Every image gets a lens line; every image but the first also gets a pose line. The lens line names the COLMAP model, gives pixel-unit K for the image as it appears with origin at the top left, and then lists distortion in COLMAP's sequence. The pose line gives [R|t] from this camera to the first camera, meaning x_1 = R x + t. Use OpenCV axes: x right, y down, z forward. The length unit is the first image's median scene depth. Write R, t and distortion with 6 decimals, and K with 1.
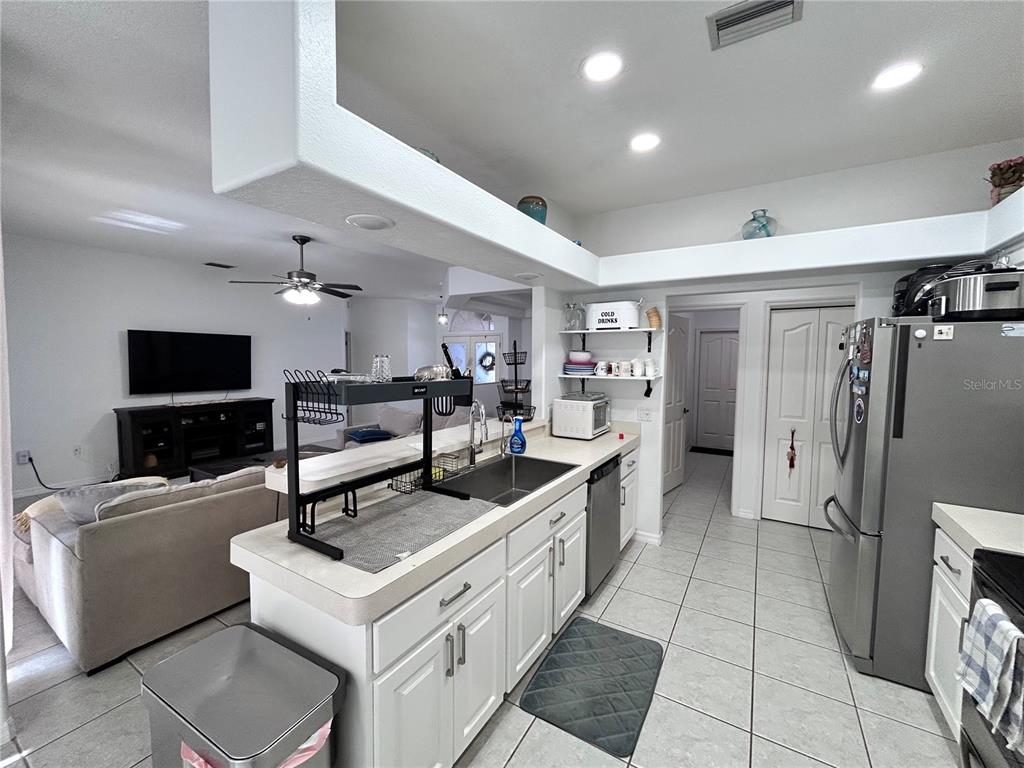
lens RADIAL K [[416.0, 0, 516.0], [0, 416.0, 385.2], [0, 0, 1]] dist [0.000439, 0.000695]
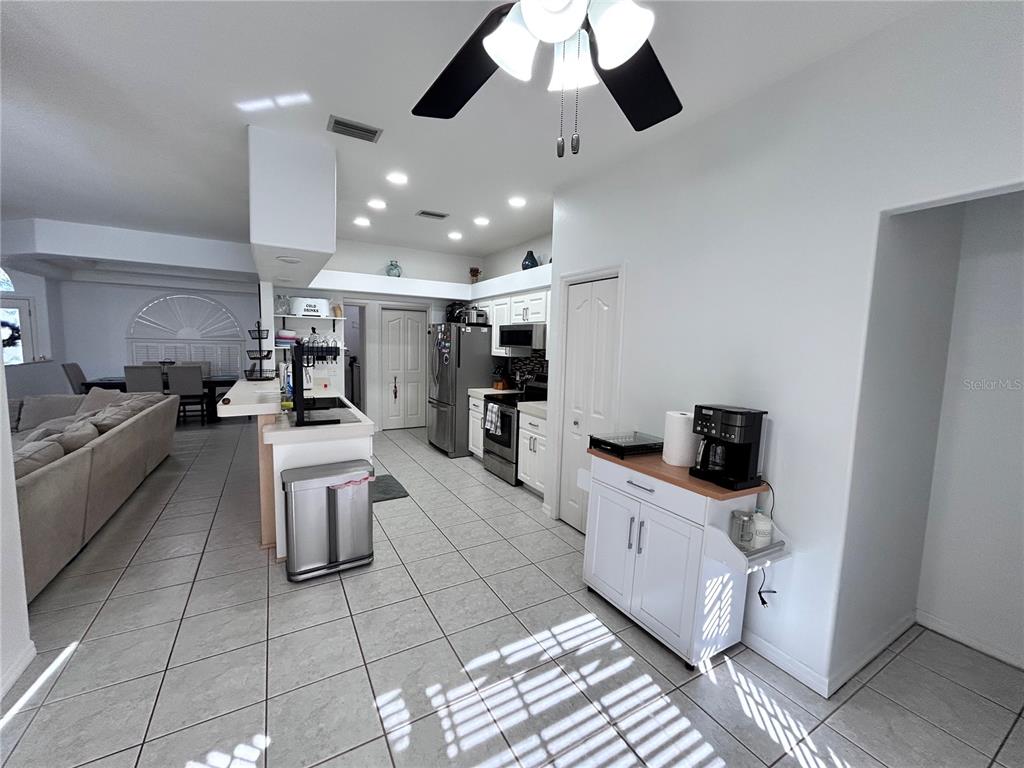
lens RADIAL K [[416.0, 0, 509.7], [0, 416.0, 385.7], [0, 0, 1]] dist [0.000439, 0.000695]
pose [[0.489643, -0.084690, 0.867800, -0.797224], [0.037276, 0.996395, 0.076207, 0.030453], [-0.871126, -0.004966, 0.491034, -0.390298]]
